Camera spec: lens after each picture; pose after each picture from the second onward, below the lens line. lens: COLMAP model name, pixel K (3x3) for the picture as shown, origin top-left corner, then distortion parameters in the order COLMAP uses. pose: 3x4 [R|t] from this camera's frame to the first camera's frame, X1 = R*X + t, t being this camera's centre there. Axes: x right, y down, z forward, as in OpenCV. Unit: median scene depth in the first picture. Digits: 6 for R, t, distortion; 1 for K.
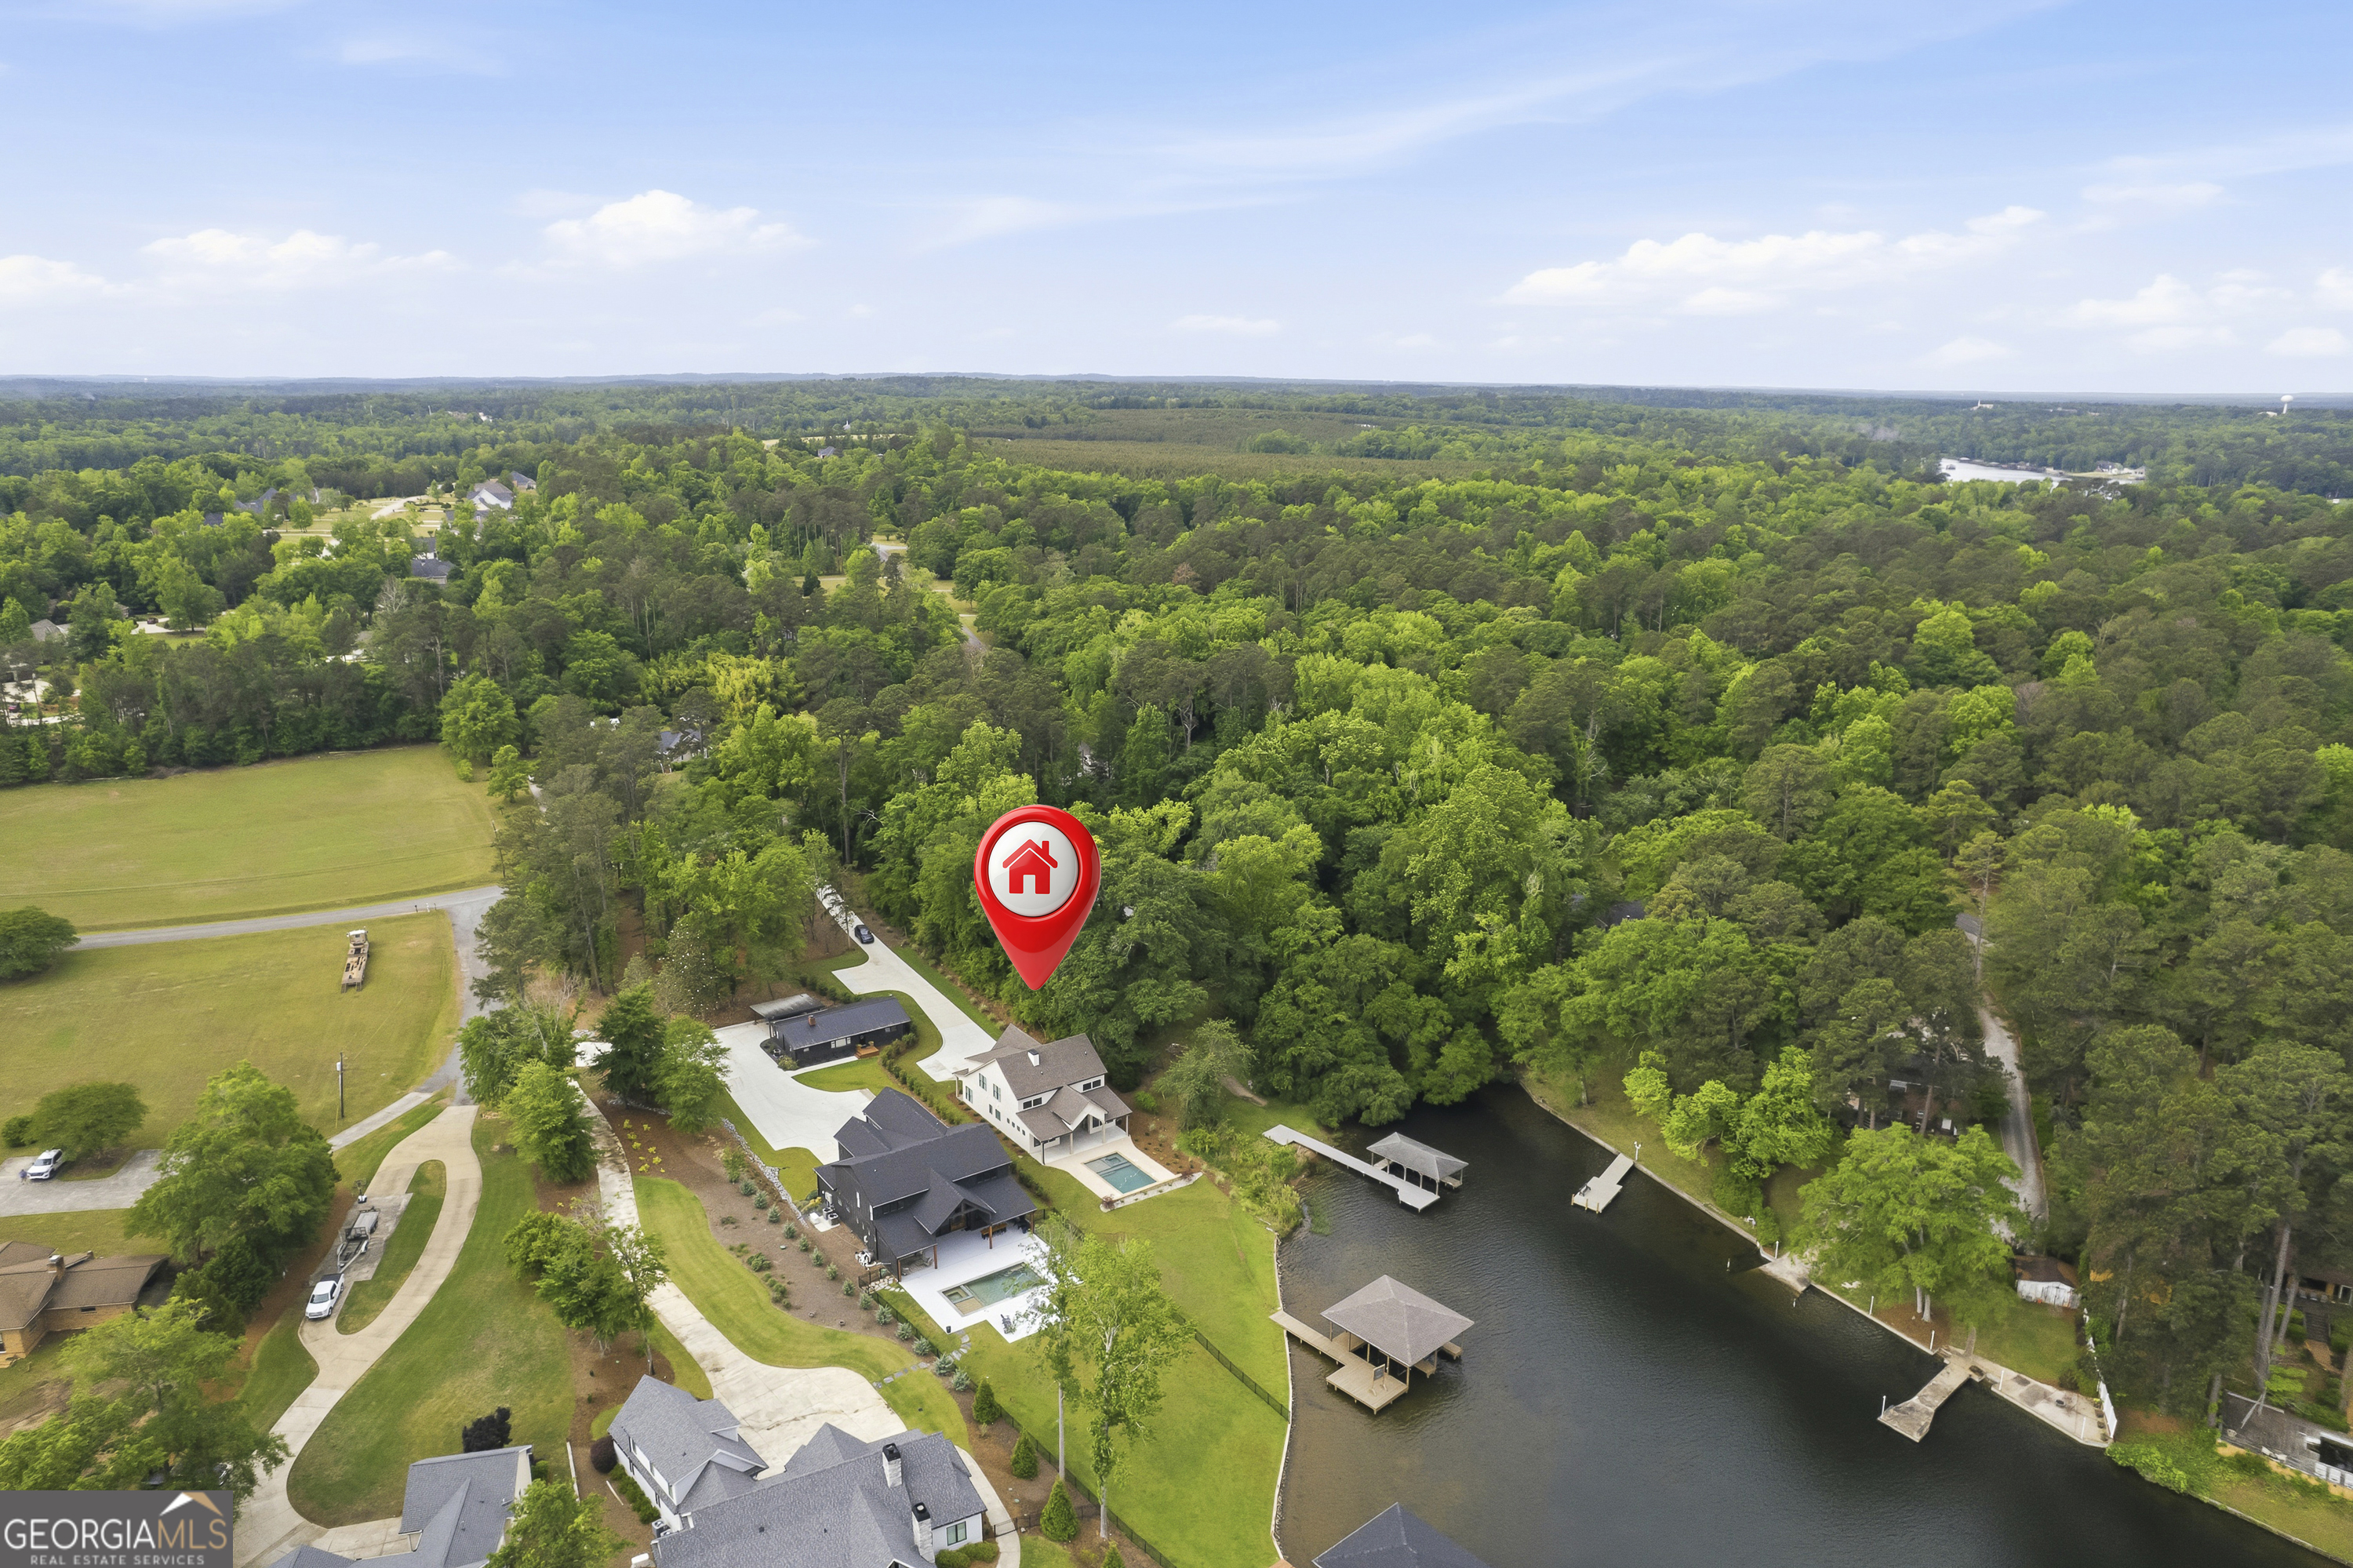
lens RADIAL K [[1519.2, 0, 1176.5], [0, 1519.2, 784.0], [0, 0, 1]] dist [-0.071214, 0.061576]
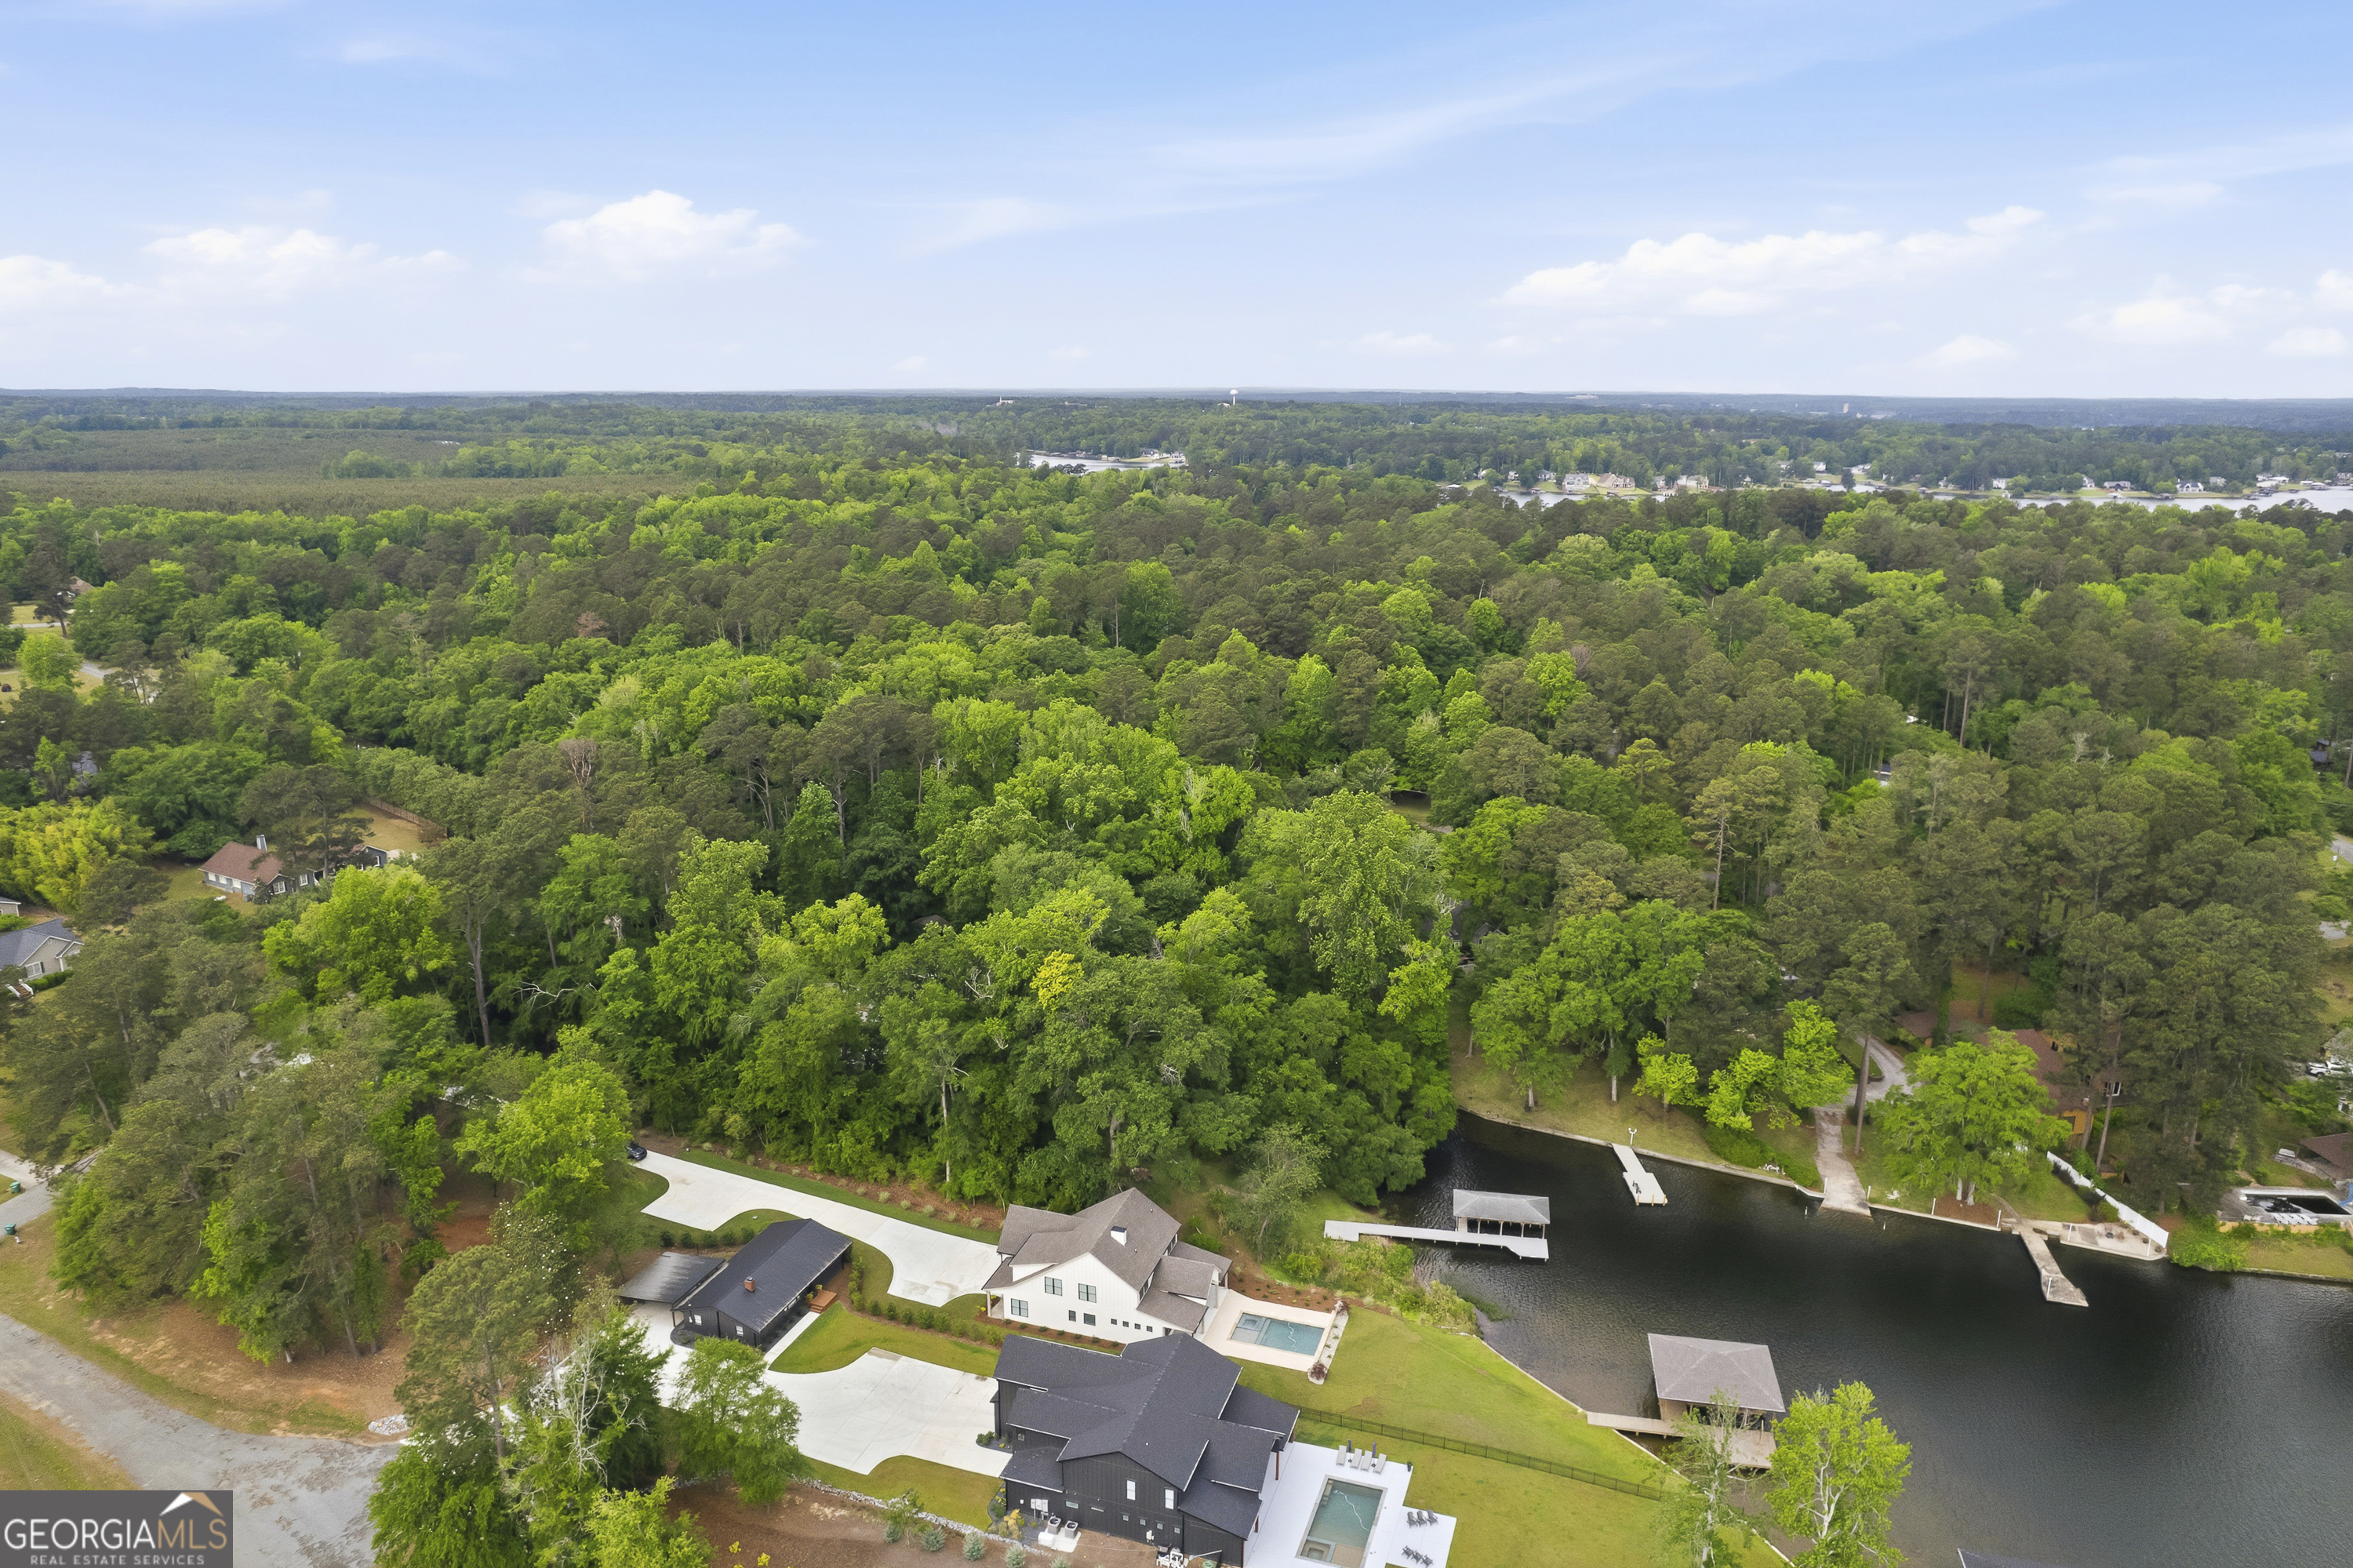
lens RADIAL K [[1523.0, 0, 1176.5], [0, 1523.0, 784.0], [0, 0, 1]] dist [-0.079529, 0.065667]
pose [[0.812493, -0.152654, 0.562629, -0.496120], [0.154283, 0.987002, 0.044995, -0.090061], [-0.562184, 0.050246, 0.825484, 0.311860]]
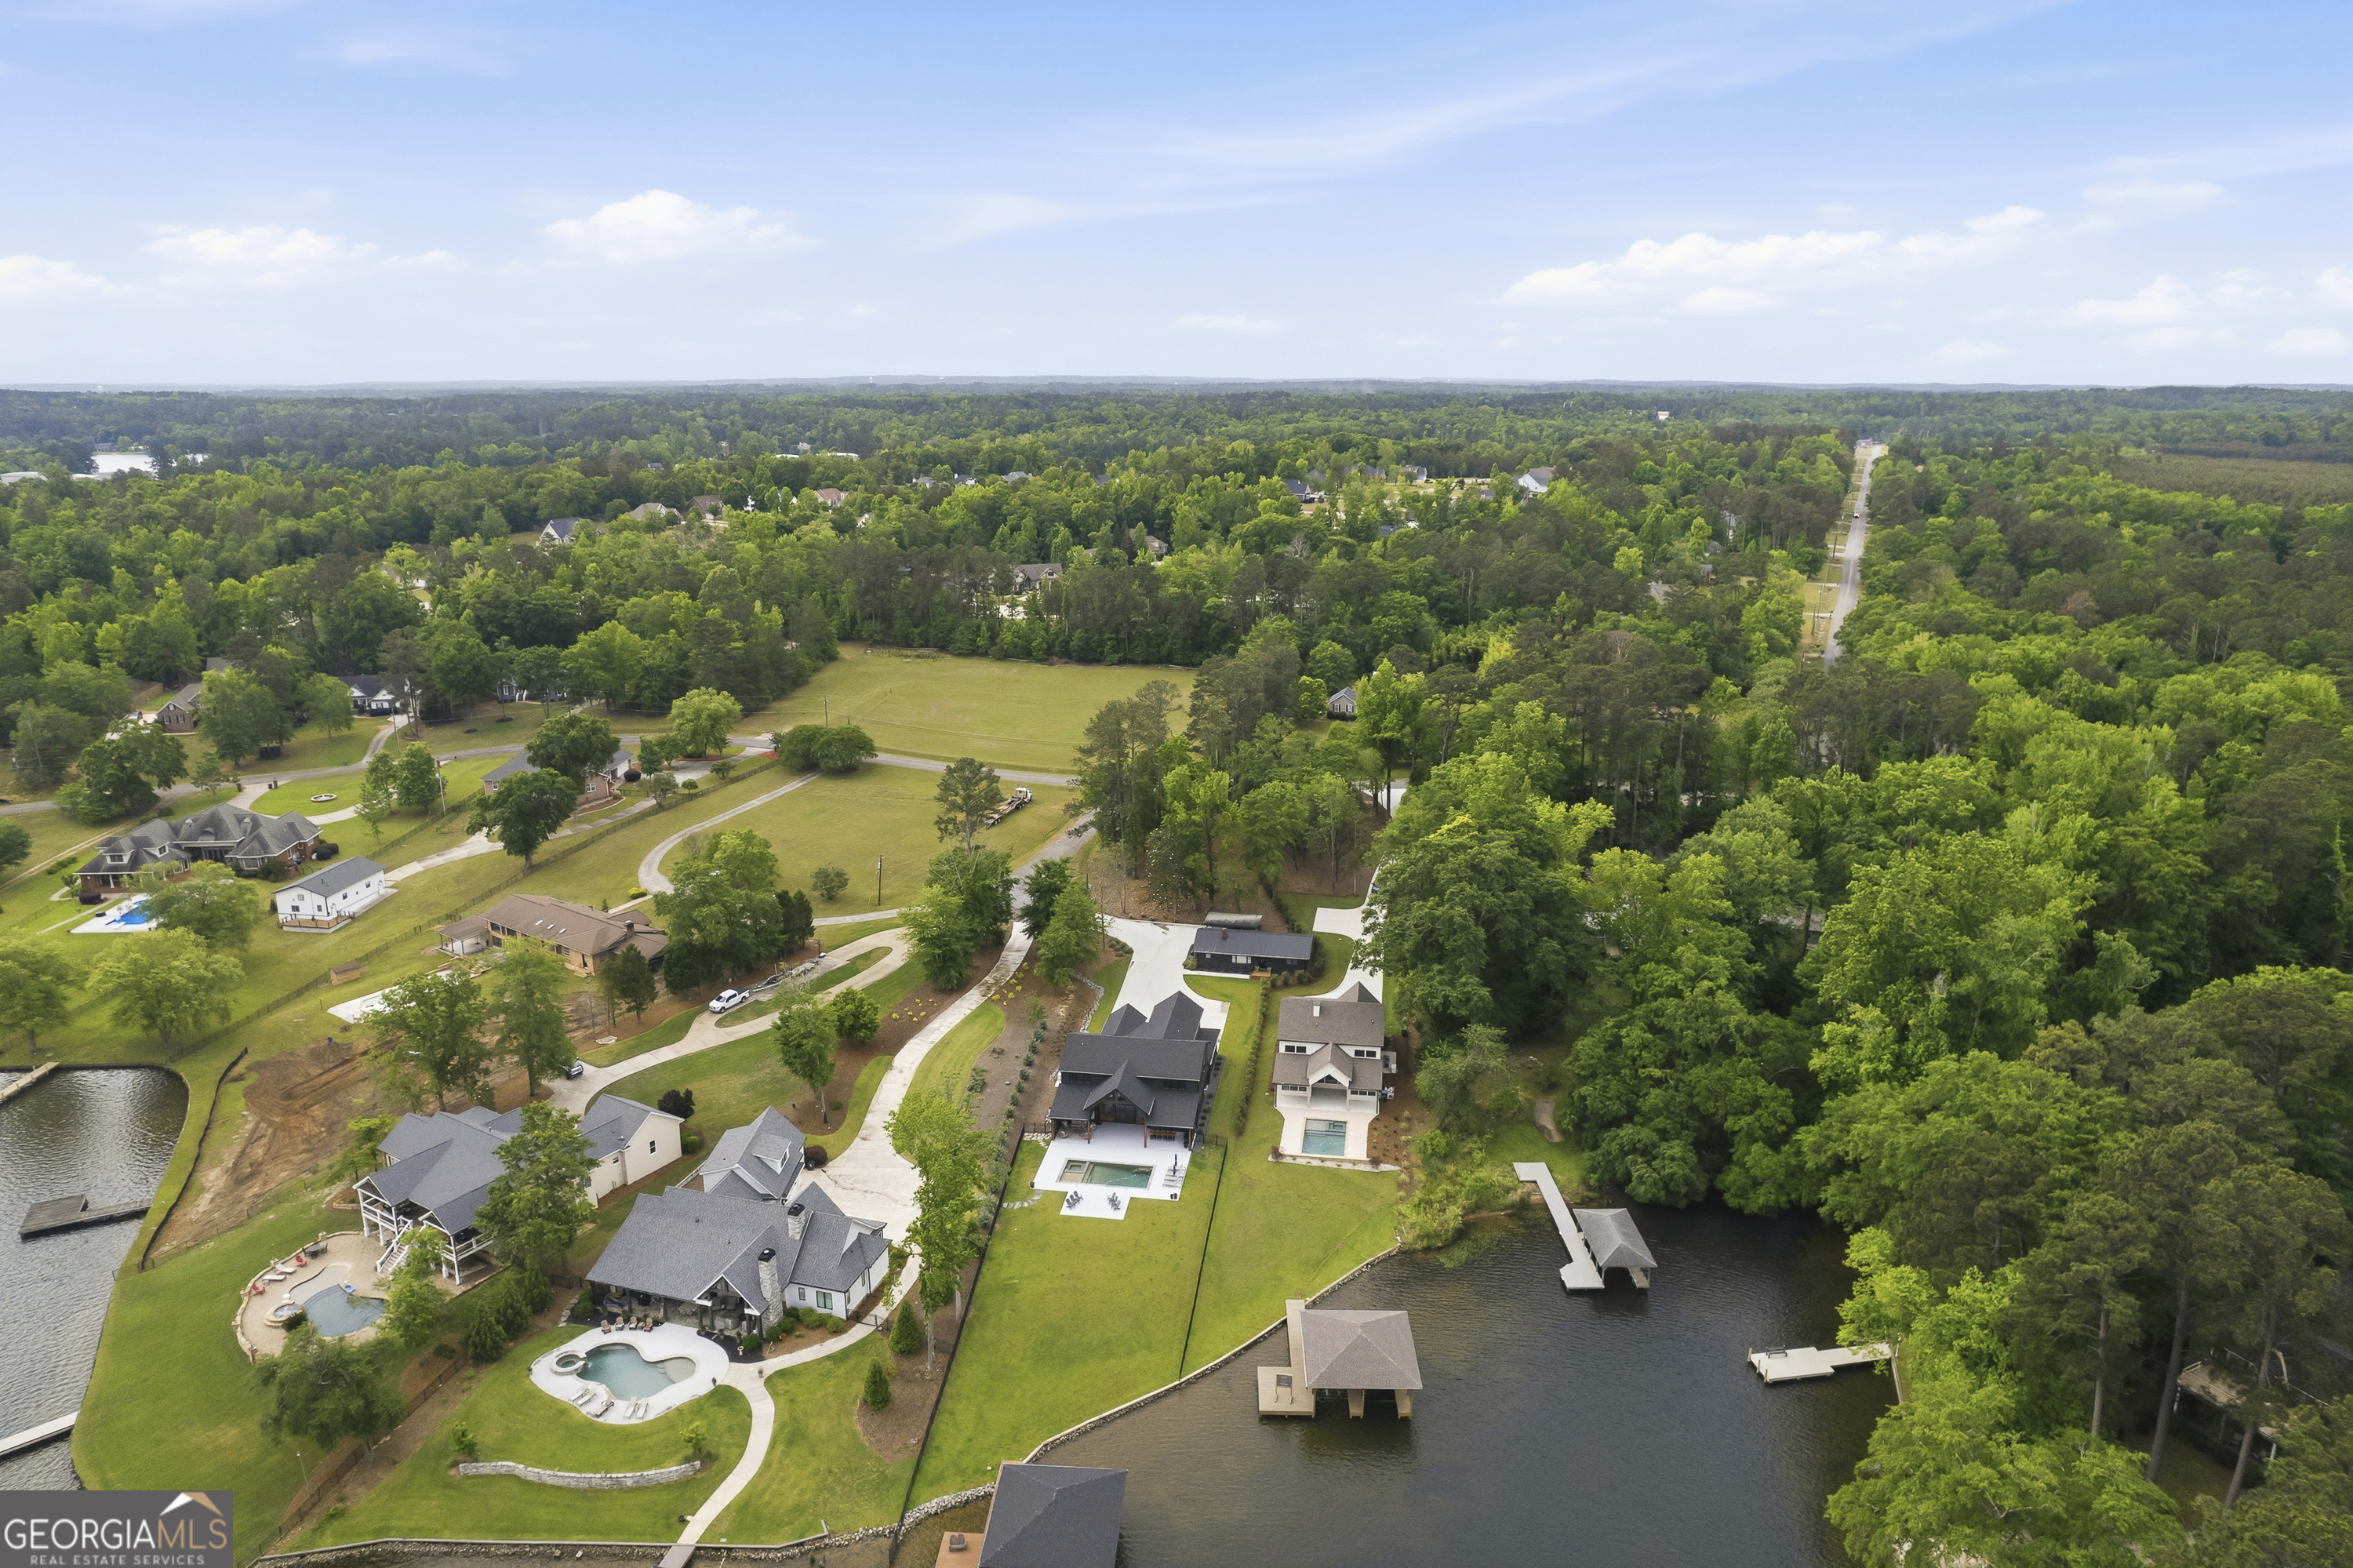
lens RADIAL K [[1519.2, 0, 1176.5], [0, 1519.2, 784.0], [0, 0, 1]] dist [-0.071214, 0.061576]
pose [[0.718046, 0.178113, -0.672819, 0.502061], [-0.180981, 0.981228, 0.066612, -0.017106], [0.672053, 0.073937, 0.736802, 0.184448]]
